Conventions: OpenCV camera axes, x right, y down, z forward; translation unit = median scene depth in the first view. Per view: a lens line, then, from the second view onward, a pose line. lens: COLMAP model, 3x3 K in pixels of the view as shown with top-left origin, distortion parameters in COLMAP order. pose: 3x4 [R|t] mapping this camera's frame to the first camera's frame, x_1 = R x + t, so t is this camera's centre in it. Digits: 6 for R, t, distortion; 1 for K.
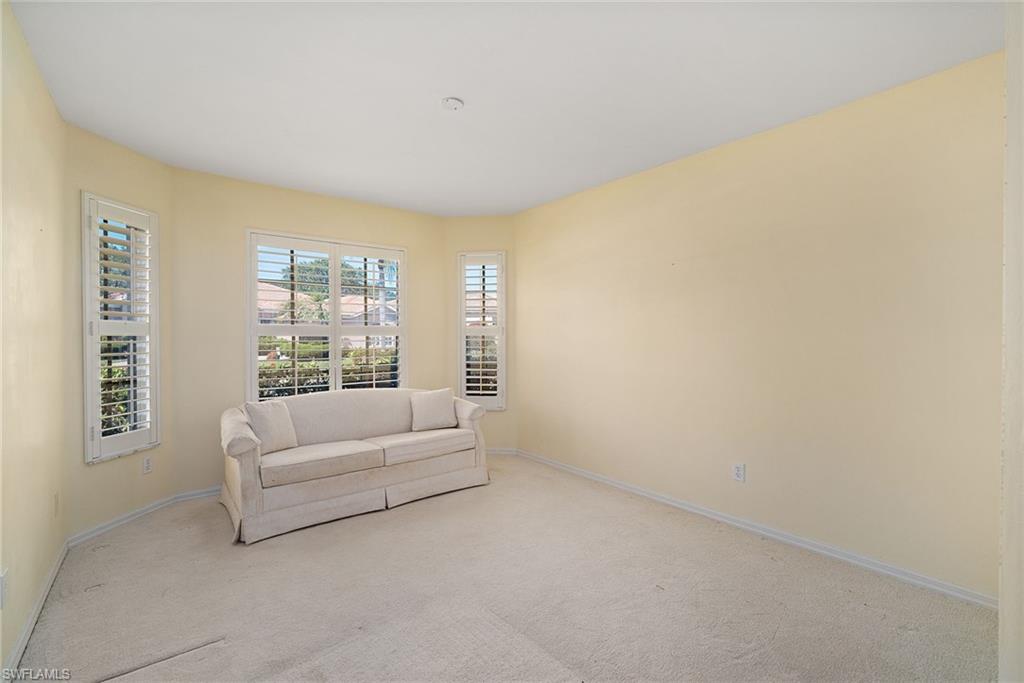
lens RADIAL K [[402.6, 0, 512.0], [0, 402.6, 341.5], [0, 0, 1]] dist [0.000117, 0.000031]
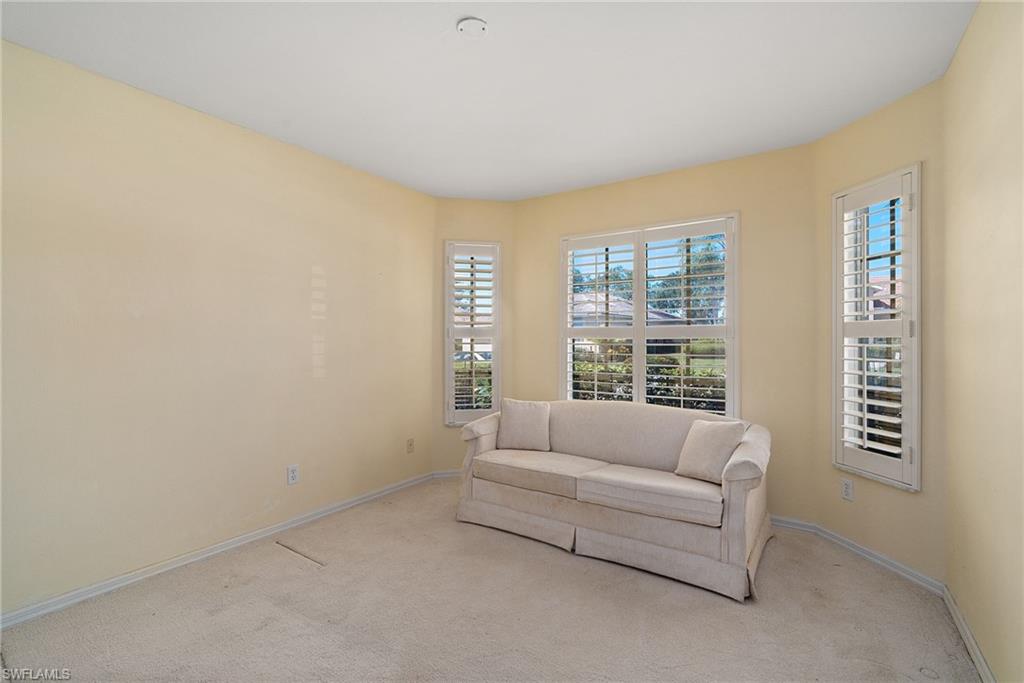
lens RADIAL K [[450.7, 0, 511.3], [0, 450.7, 337.2], [0, 0, 1]] dist [-0.011972, -0.000025]
pose [[0.358444, -0.001369, -0.933550, 0.414137], [-0.012873, 0.999897, -0.006409, -0.007794], [0.933462, 0.014315, 0.358390, 0.471968]]
